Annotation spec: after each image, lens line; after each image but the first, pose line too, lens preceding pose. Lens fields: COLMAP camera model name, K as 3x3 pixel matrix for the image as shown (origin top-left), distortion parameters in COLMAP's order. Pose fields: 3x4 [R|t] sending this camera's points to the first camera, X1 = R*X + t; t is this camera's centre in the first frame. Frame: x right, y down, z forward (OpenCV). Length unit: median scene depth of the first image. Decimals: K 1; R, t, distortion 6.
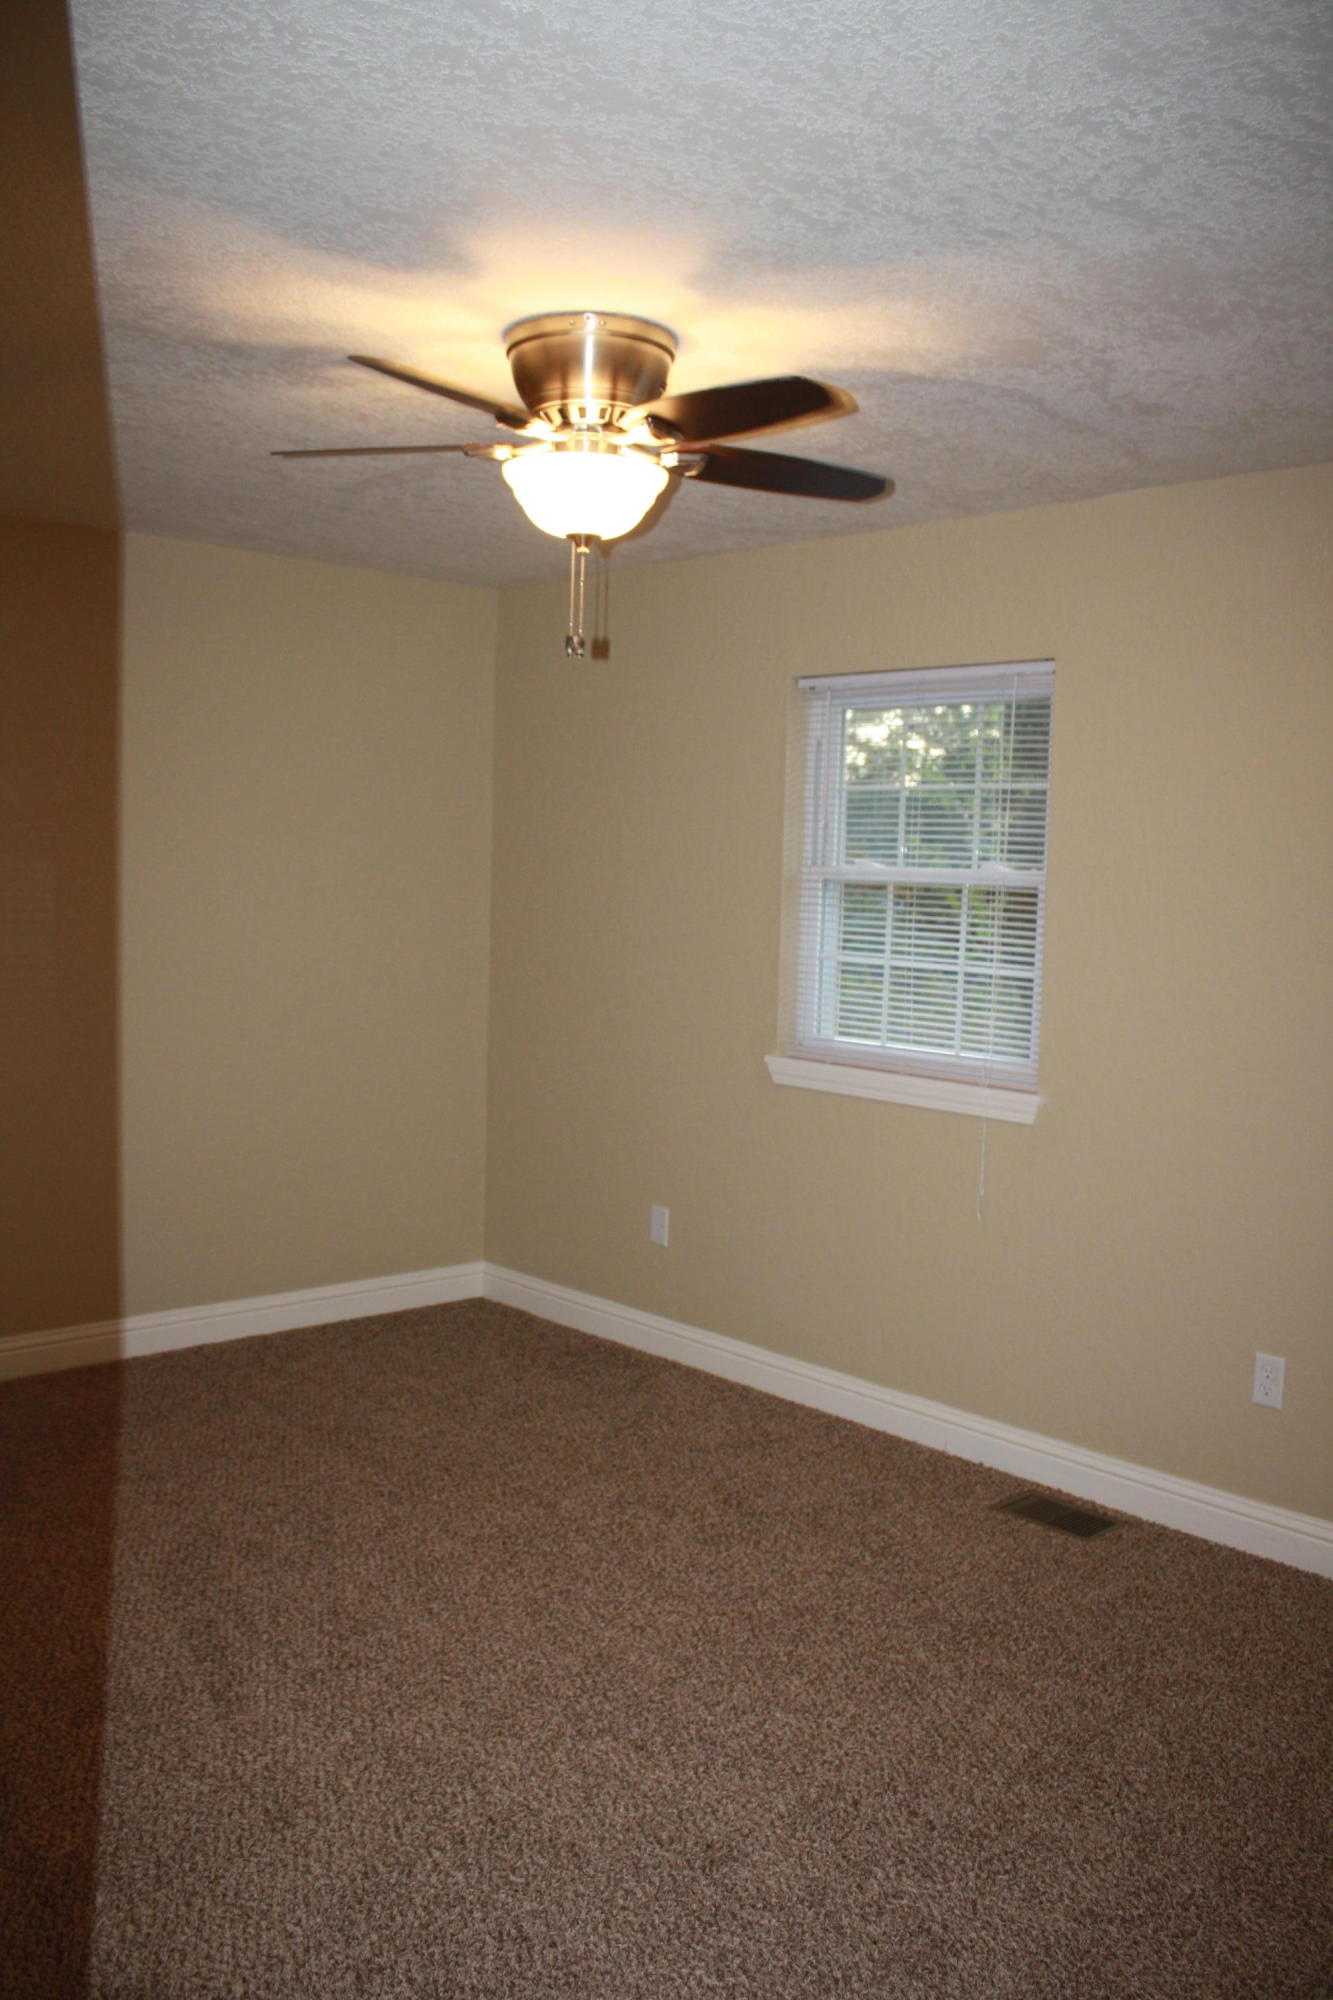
lens RADIAL K [[1684.3, 0, 681.0], [0, 1684.3, 1001.5], [0, 0, 1]] dist [-0.163226, 0.148482]
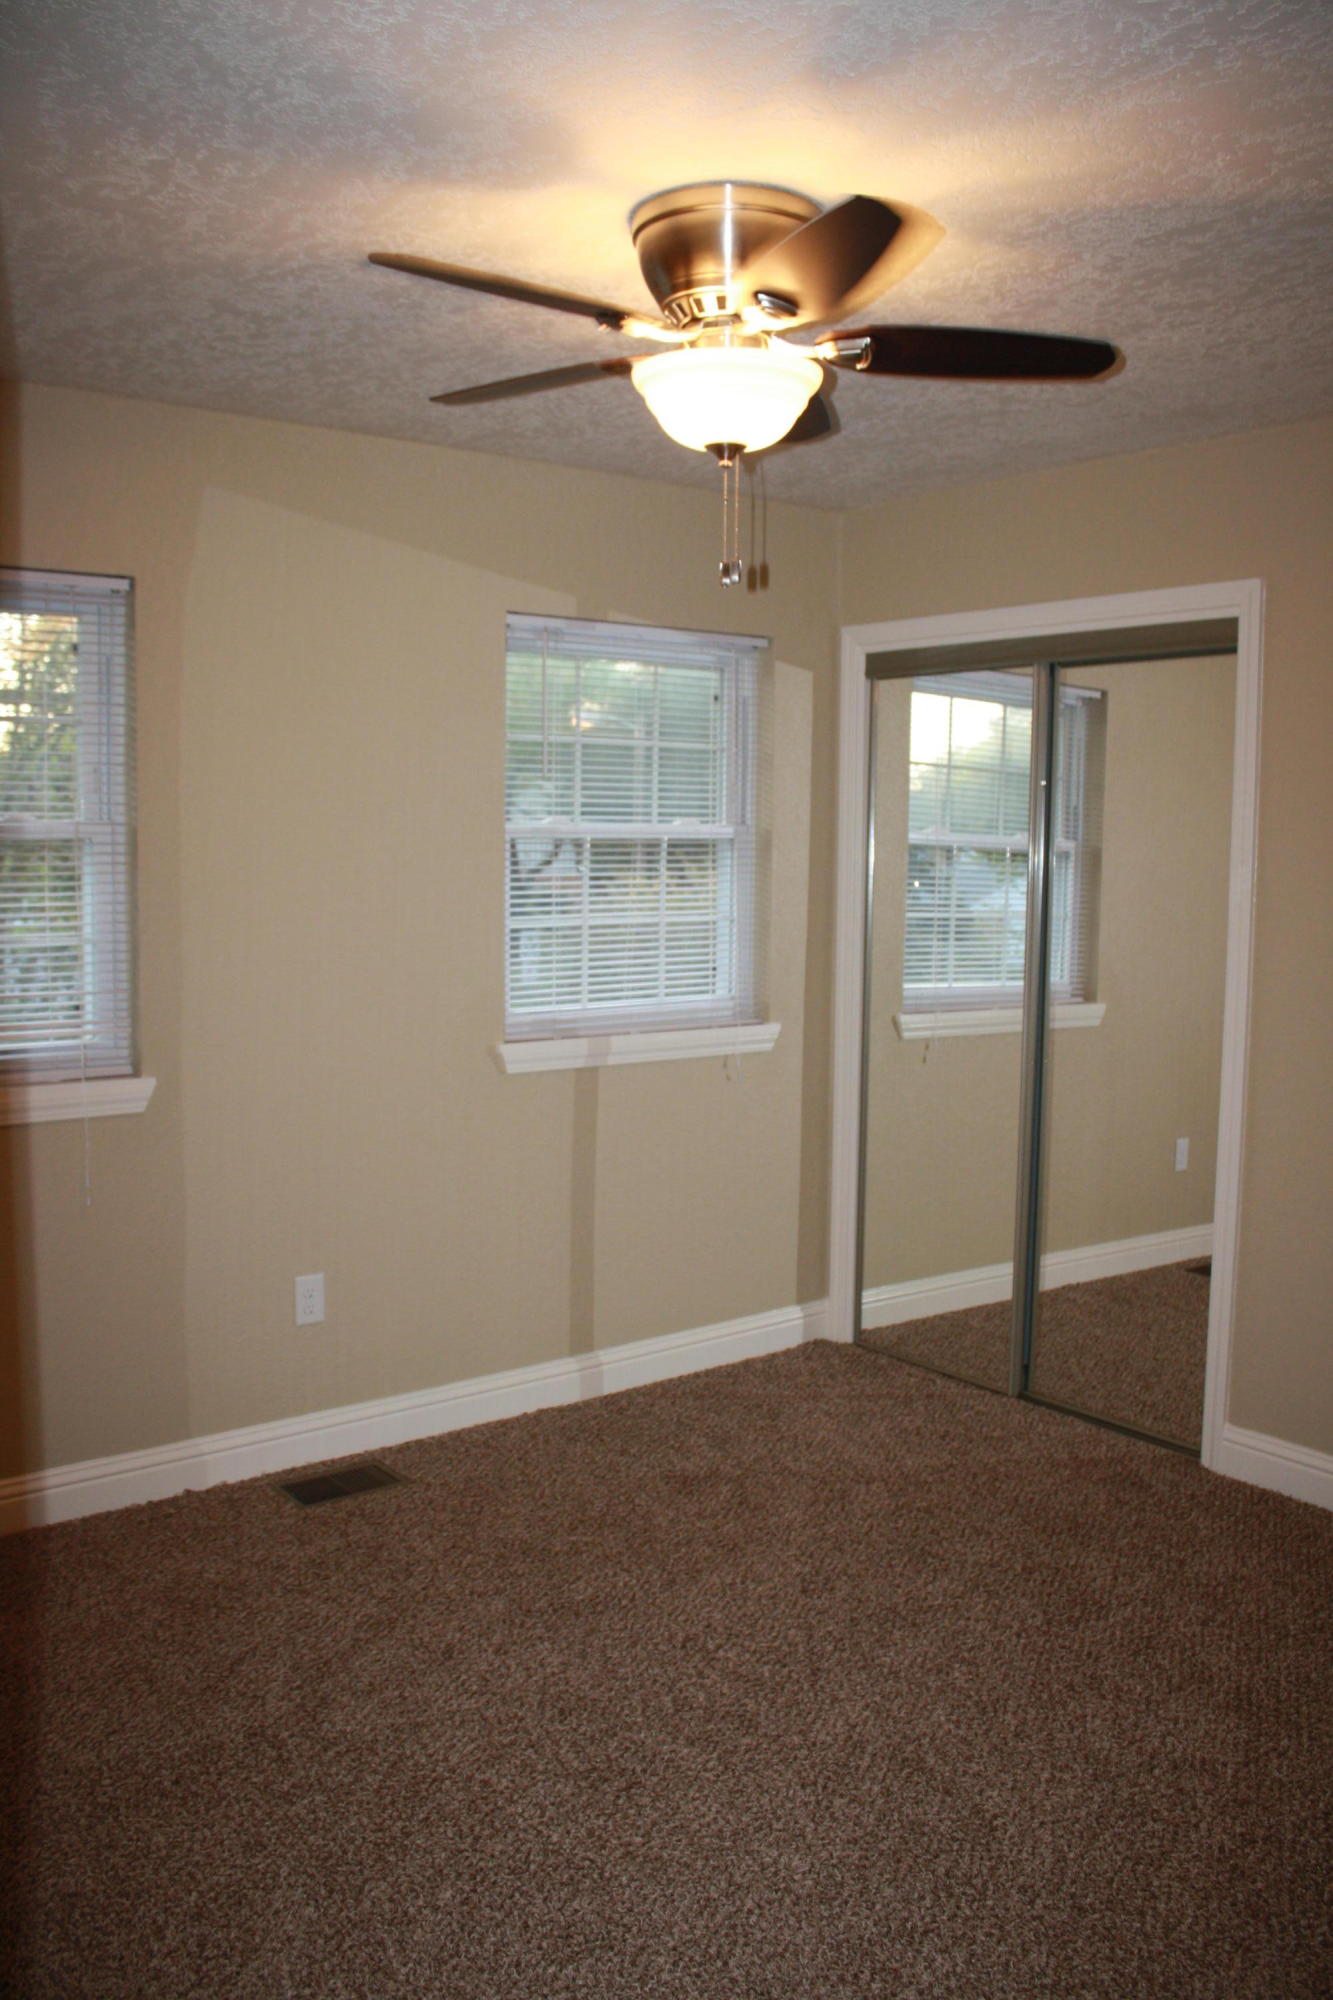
lens RADIAL K [[1684.3, 0, 681.0], [0, 1684.3, 1001.5], [0, 0, 1]] dist [-0.163226, 0.148482]
pose [[0.052202, -0.132682, 0.989783, -0.859648], [0.059059, 0.989810, 0.129571, -0.102777], [-0.996889, 0.051691, 0.059506, 0.916743]]
